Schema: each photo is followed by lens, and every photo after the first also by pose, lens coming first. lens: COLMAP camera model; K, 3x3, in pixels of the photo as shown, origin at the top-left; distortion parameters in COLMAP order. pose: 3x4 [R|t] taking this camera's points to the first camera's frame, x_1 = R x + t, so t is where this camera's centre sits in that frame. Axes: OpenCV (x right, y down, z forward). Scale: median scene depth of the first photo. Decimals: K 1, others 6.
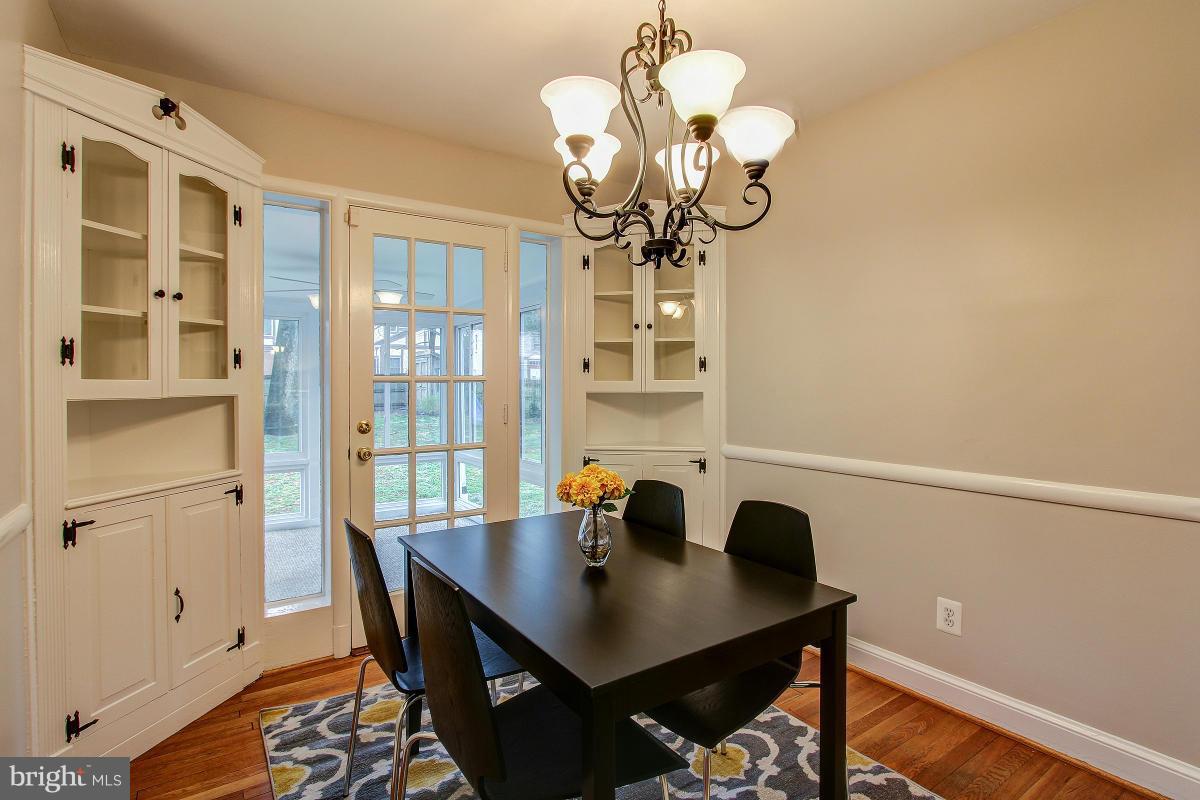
lens RADIAL K [[585.3, 0, 593.6], [0, 585.3, 392.3], [0, 0, 1]] dist [-0.016100, 0.001479]
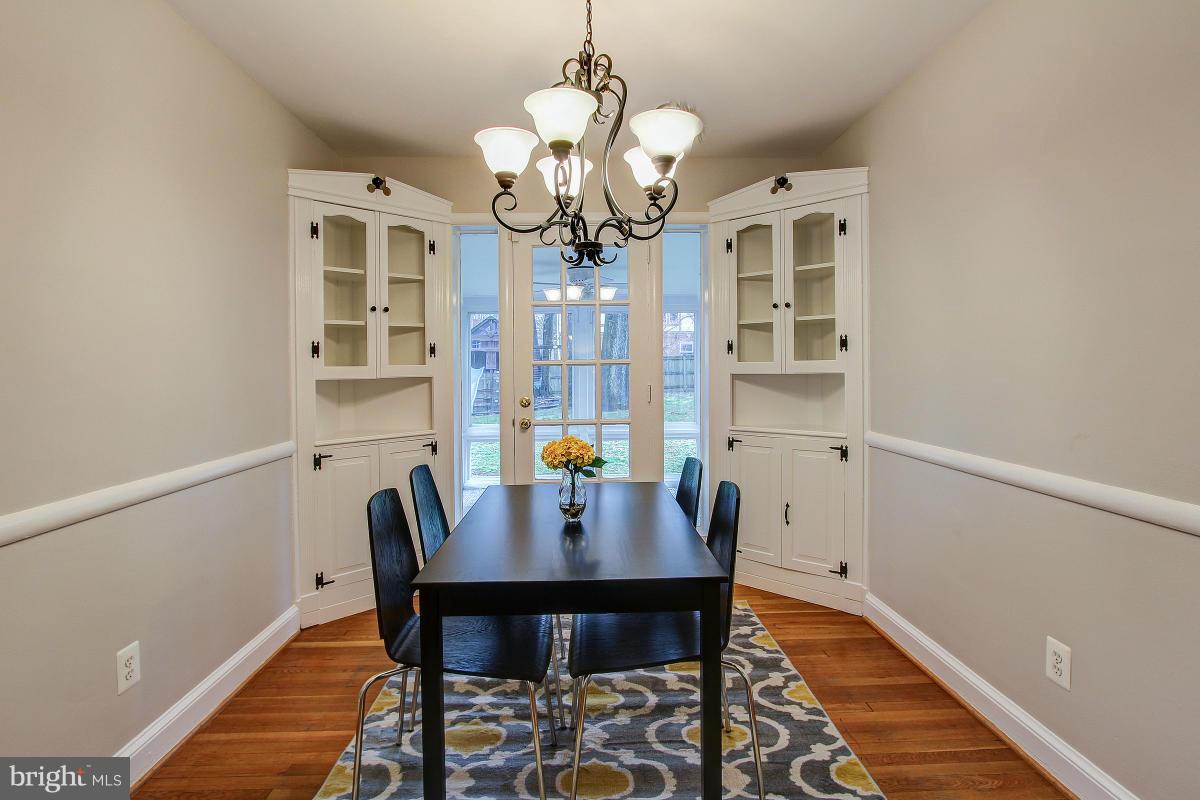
lens RADIAL K [[585.3, 0, 586.3], [0, 585.3, 376.8], [0, 0, 1]] dist [-0.016100, 0.001479]
pose [[0.845573, 0.001494, -0.533858, 0.498029], [0.002077, 0.999979, 0.006088, -0.002250], [0.533856, -0.006257, 0.845552, 0.014140]]
